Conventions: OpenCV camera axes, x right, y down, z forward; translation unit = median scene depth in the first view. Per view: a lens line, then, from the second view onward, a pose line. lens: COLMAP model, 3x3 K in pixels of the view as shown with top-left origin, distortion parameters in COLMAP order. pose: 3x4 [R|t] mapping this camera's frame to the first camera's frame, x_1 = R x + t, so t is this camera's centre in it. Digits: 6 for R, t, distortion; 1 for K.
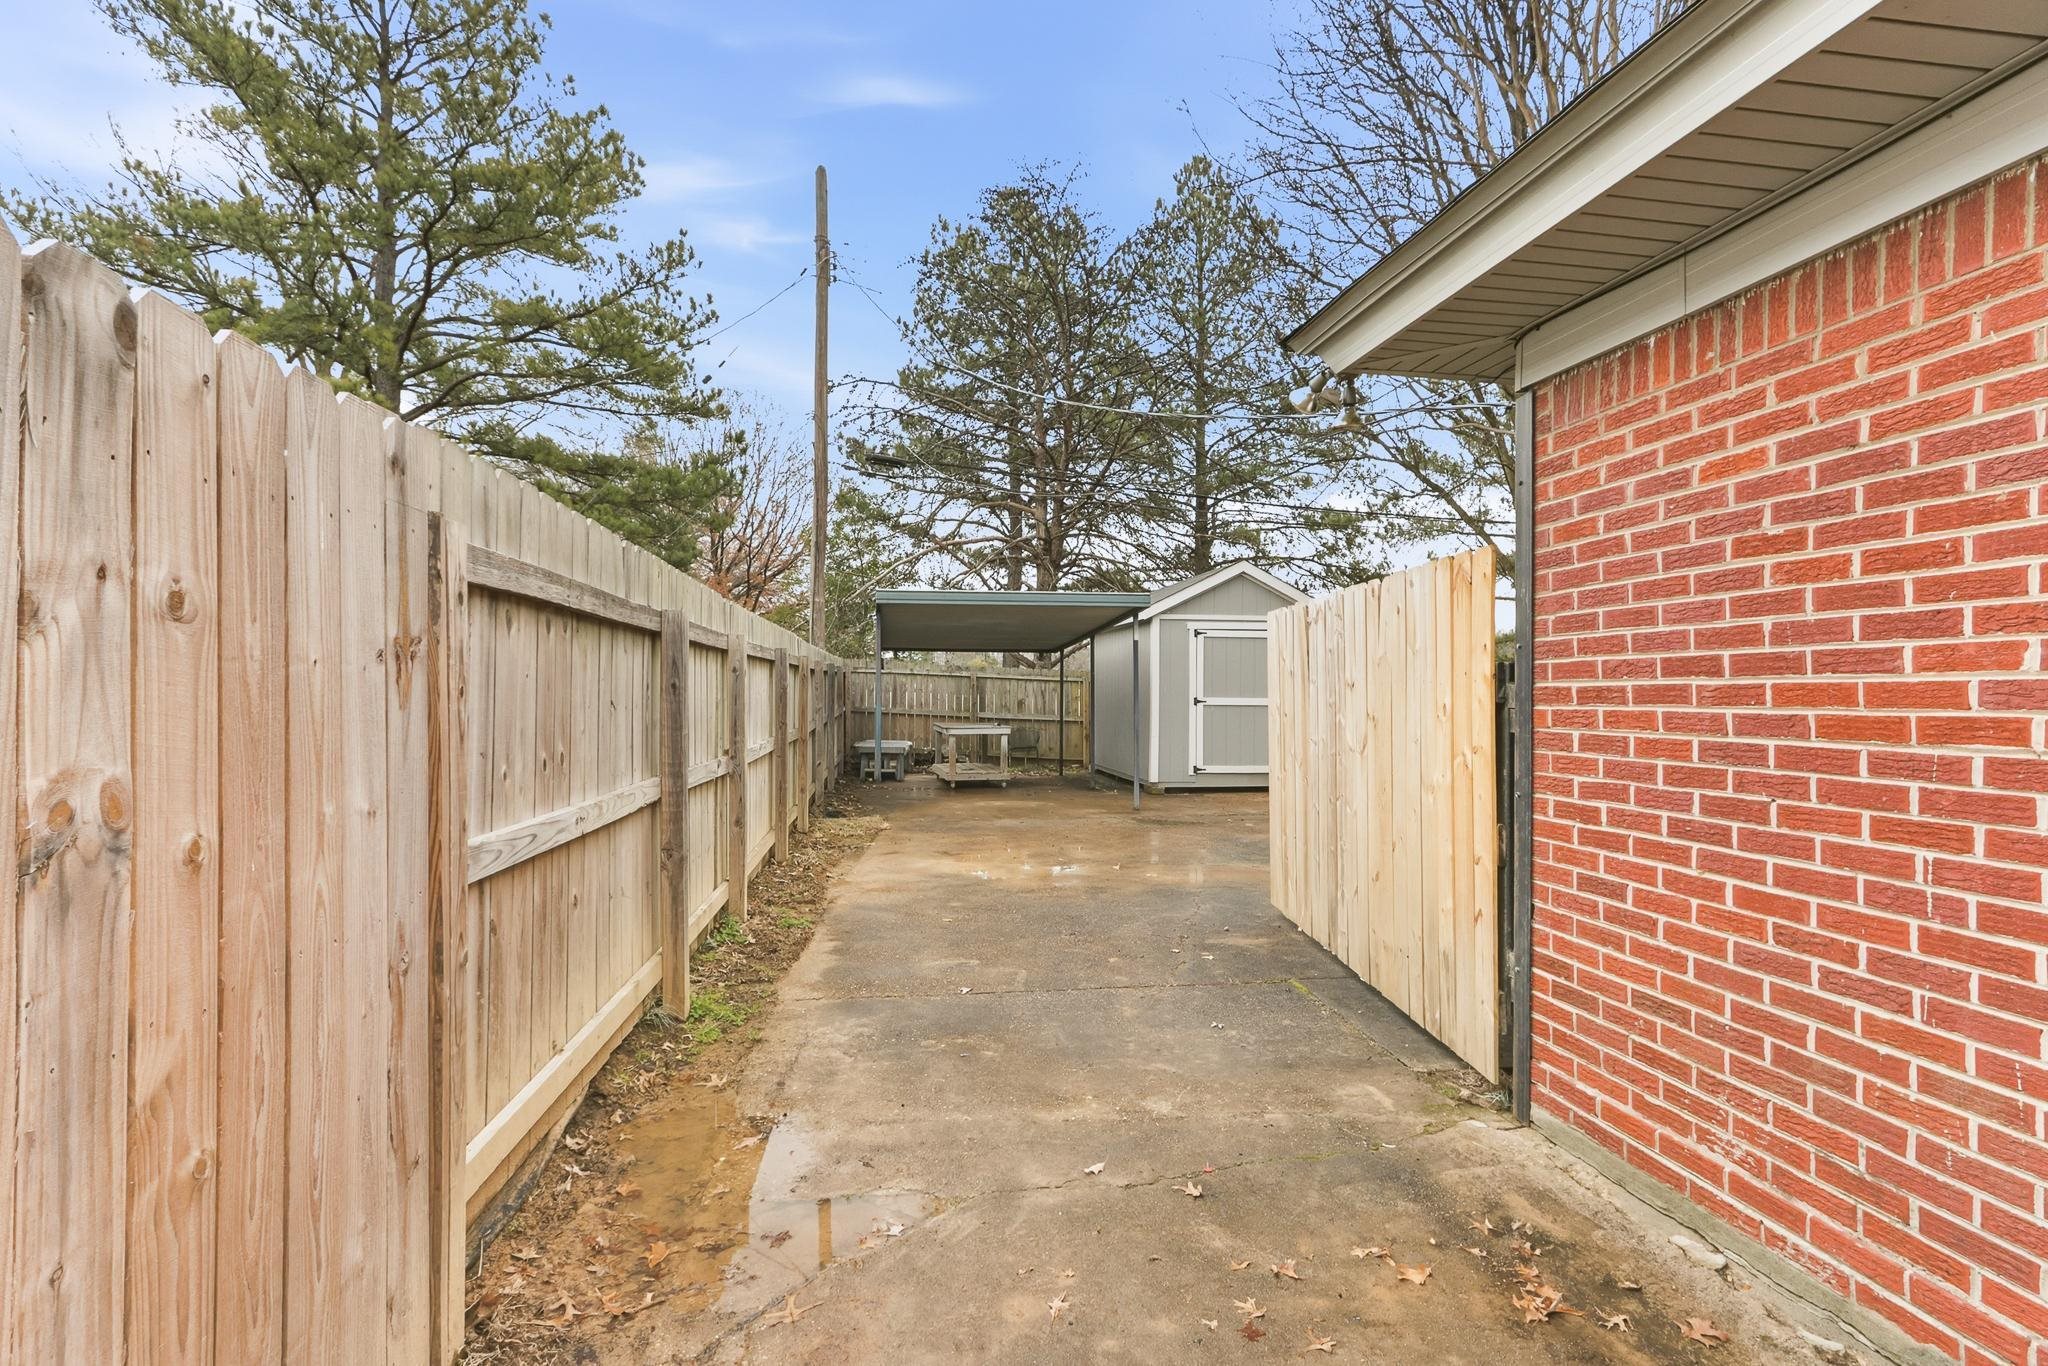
lens RADIAL K [[971.0, 0, 1016.6], [0, 971.0, 677.4], [0, 0, 1]] dist [-0.000439, 0.006777]
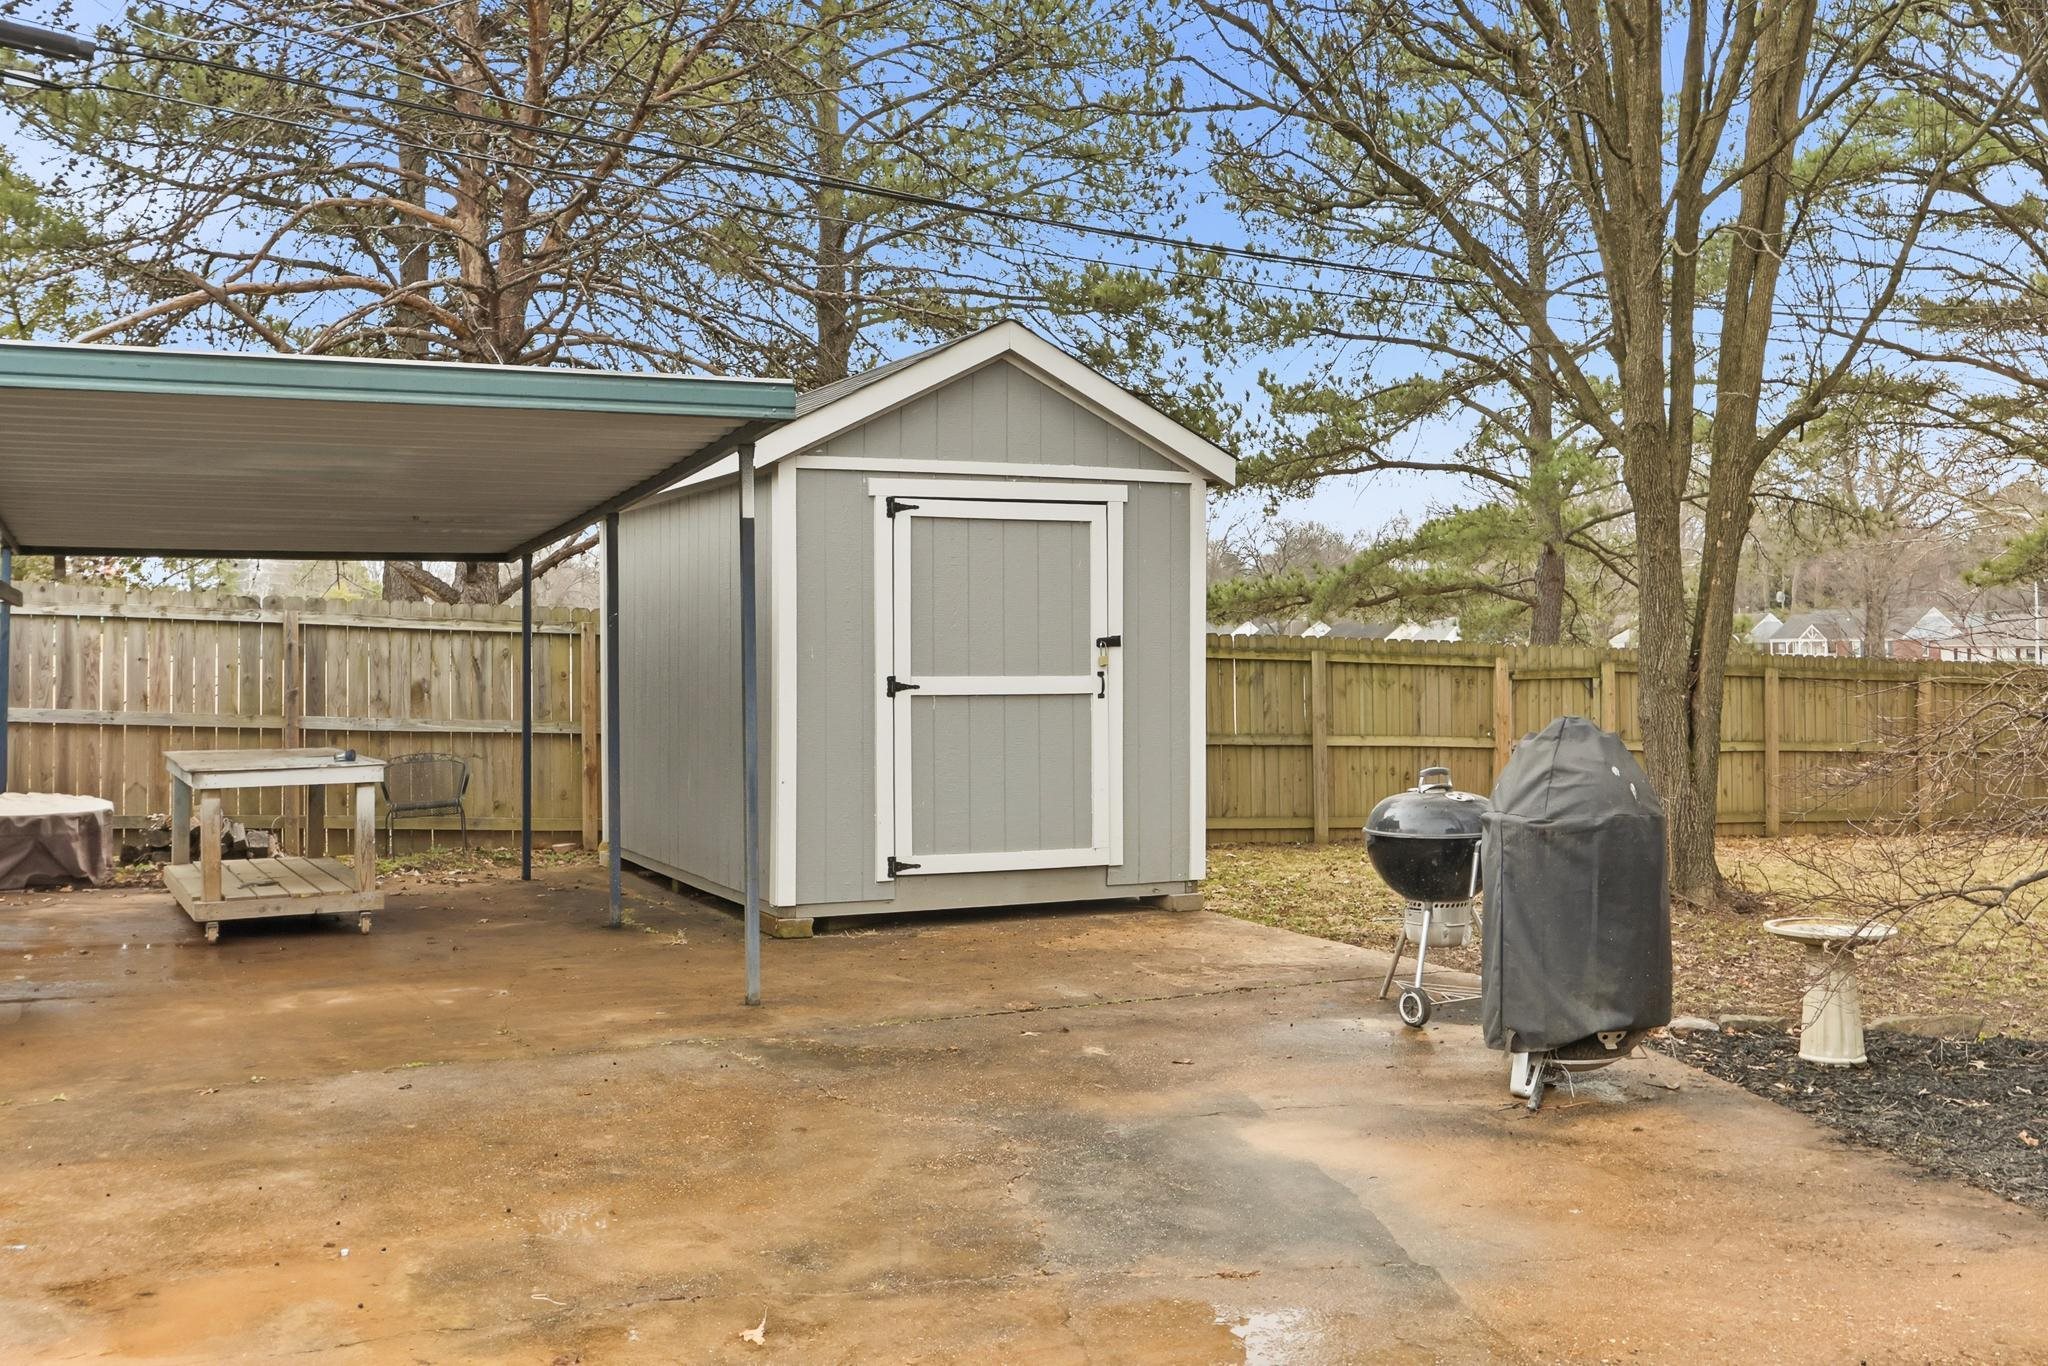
lens RADIAL K [[1995.2, 0, 1023.0], [0, 1995.2, 624.4], [0, 0, 1]] dist [0.000856, -0.004919]
pose [[0.957743, -0.004890, 0.287583, 0.005898], [0.004592, 0.999988, 0.001712, -0.000510], [-0.287588, -0.000319, 0.957754, 0.152914]]
